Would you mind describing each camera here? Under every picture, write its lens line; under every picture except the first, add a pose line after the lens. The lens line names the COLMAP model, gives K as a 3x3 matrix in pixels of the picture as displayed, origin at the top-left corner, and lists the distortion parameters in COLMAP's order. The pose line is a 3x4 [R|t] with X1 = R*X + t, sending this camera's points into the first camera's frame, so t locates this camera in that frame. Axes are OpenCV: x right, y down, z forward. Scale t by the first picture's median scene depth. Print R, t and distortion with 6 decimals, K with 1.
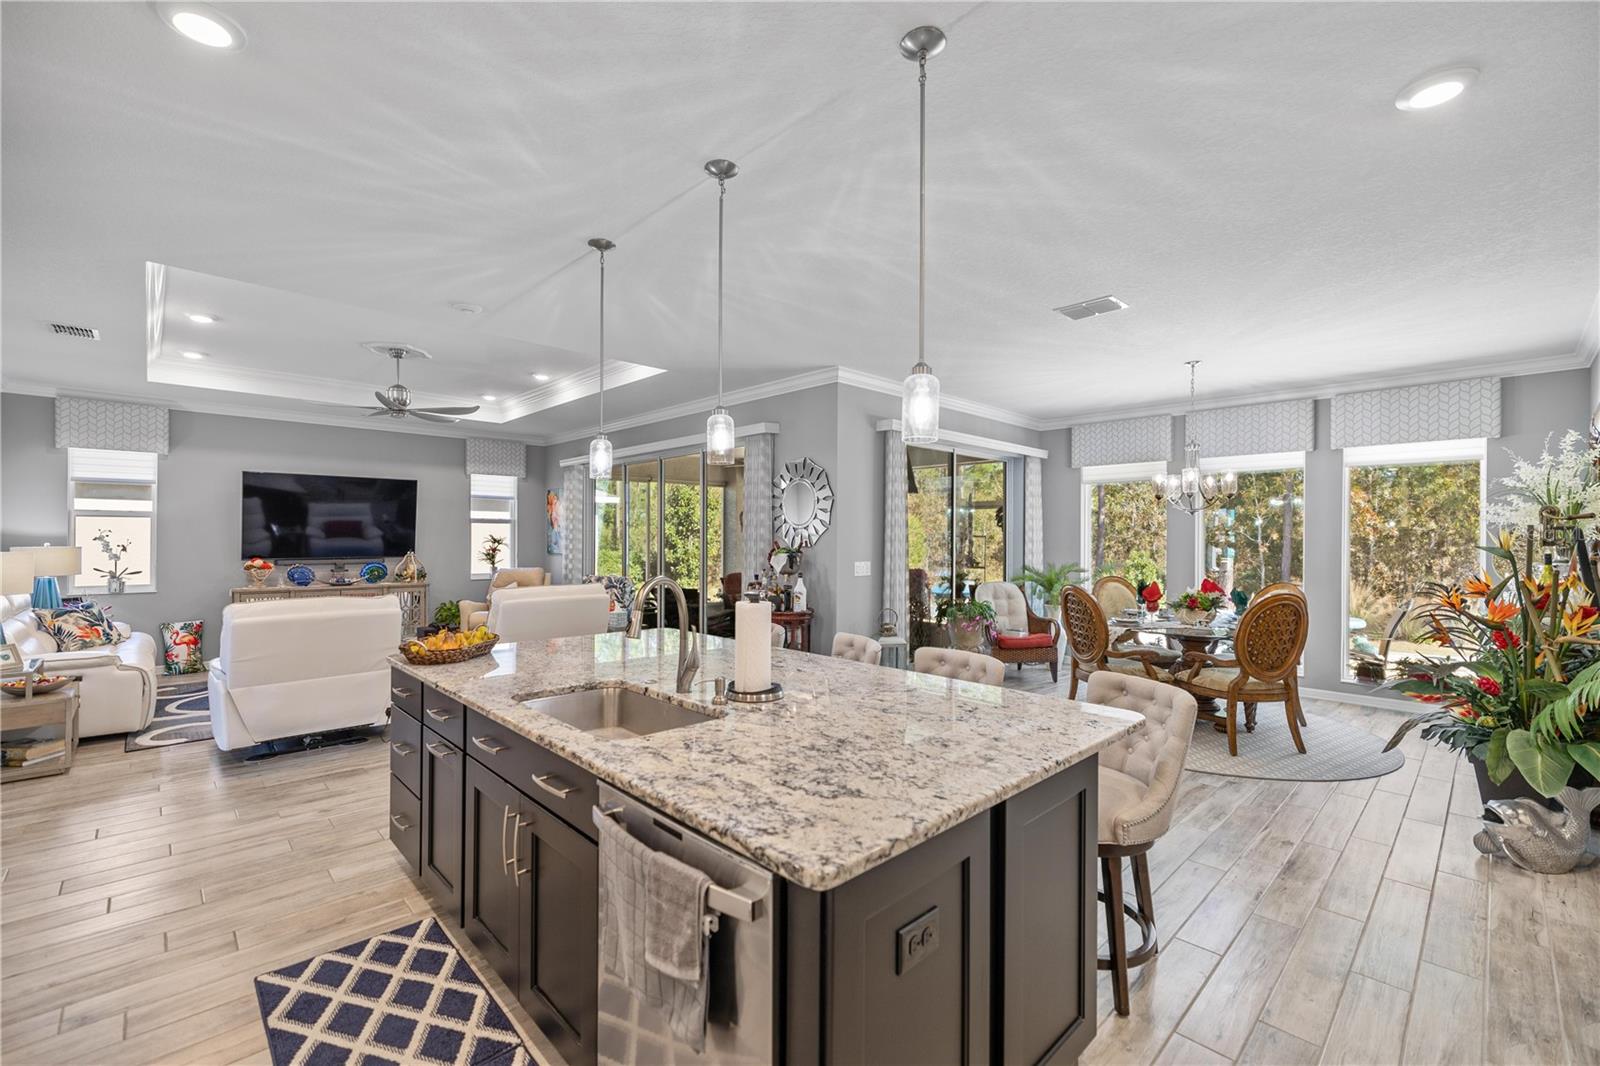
lens RADIAL K [[665.6, 0, 800.7], [0, 665.6, 539.8], [0, 0, 1]] dist [-0.000159, -0.000114]
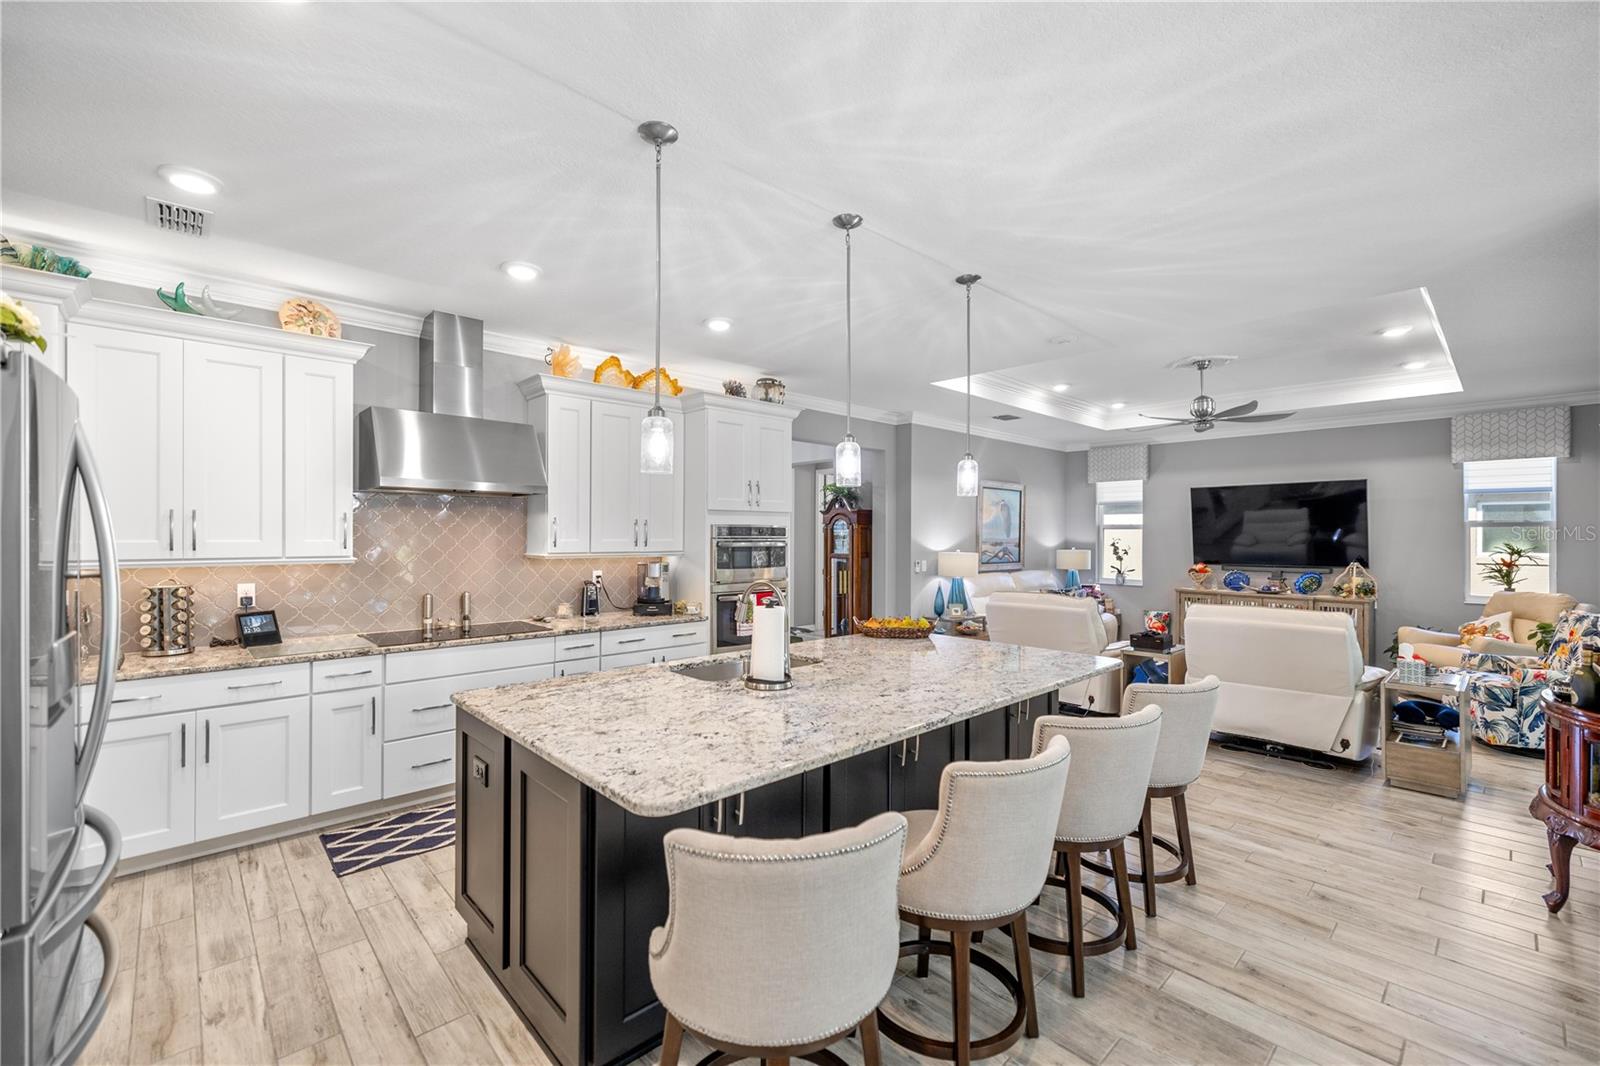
lens RADIAL K [[678.3, 0, 788.7], [0, 678.3, 516.5], [0, 0, 1]] dist [-0.000025, 0.000008]
pose [[-0.017658, -0.033277, -0.999290, 0.361038], [-0.008167, 0.999417, -0.033137, -0.008013], [0.999811, 0.007576, -0.017919, 0.332257]]
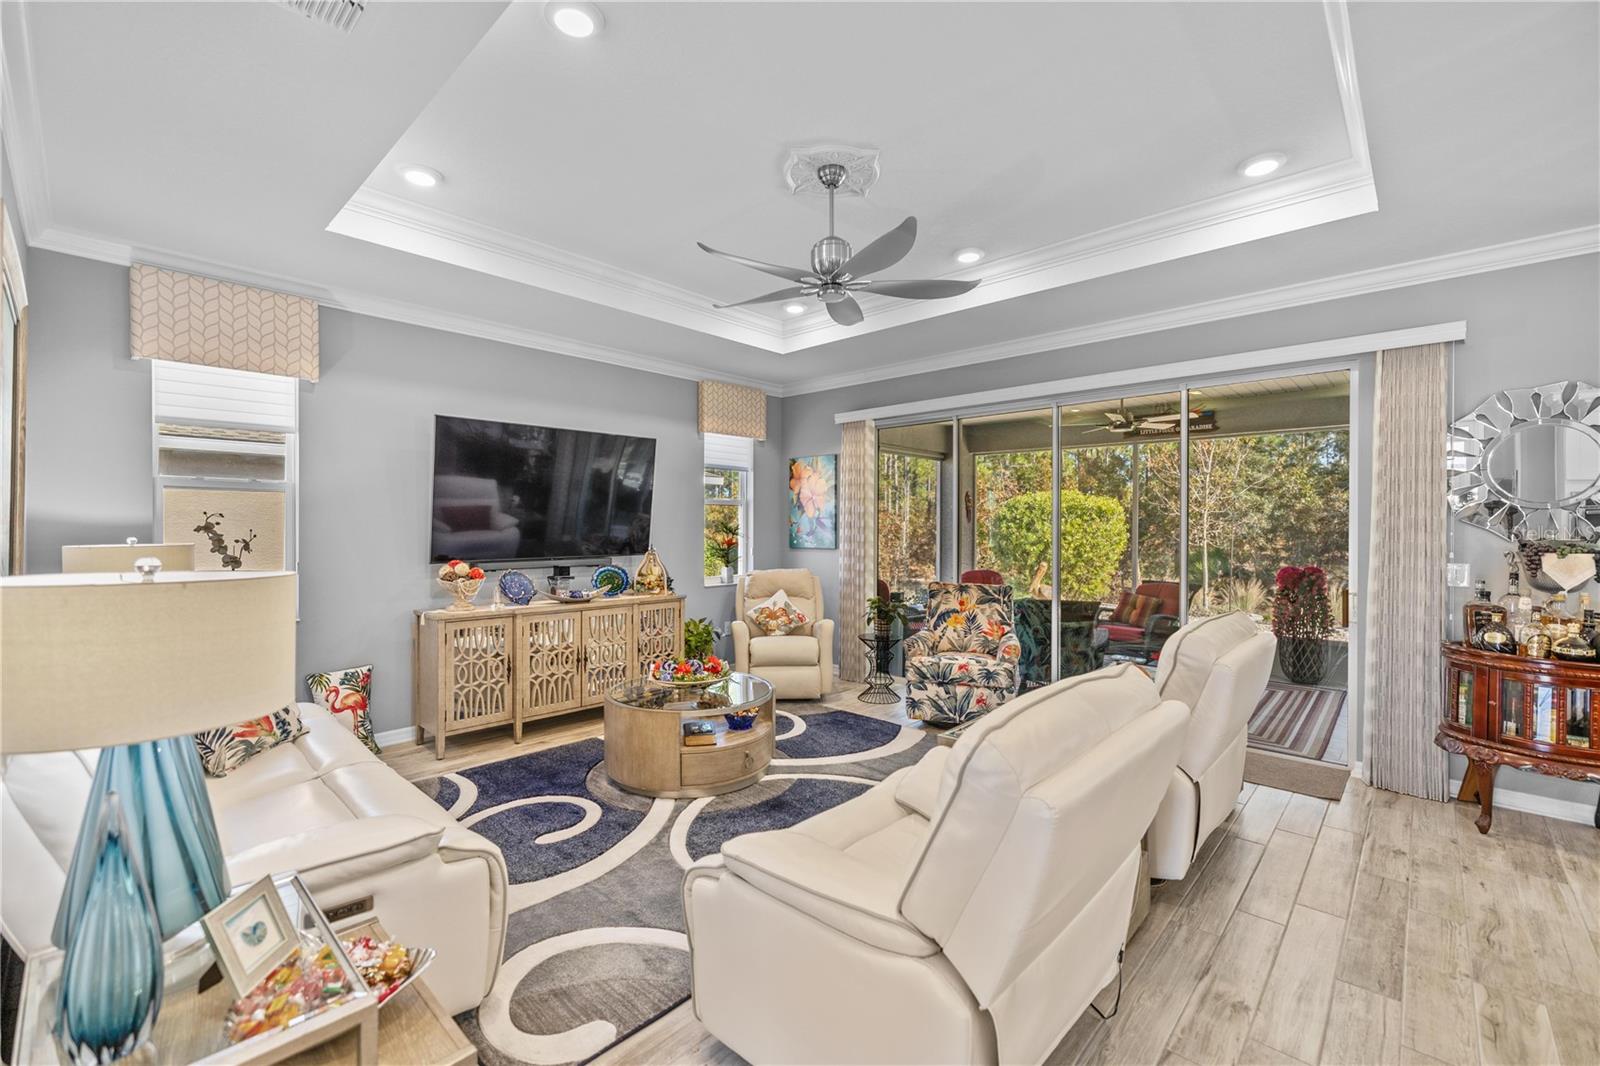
lens RADIAL K [[660.0, 0, 800.0], [0, 660.0, 533.0], [0, 0, 1]] dist [0.000985, 0.000183]
pose [[0.998796, -0.002816, 0.048975, -0.558576], [0.002527, 0.999979, 0.005960, 0.000103], [-0.048991, -0.005829, 0.998782, 0.404397]]
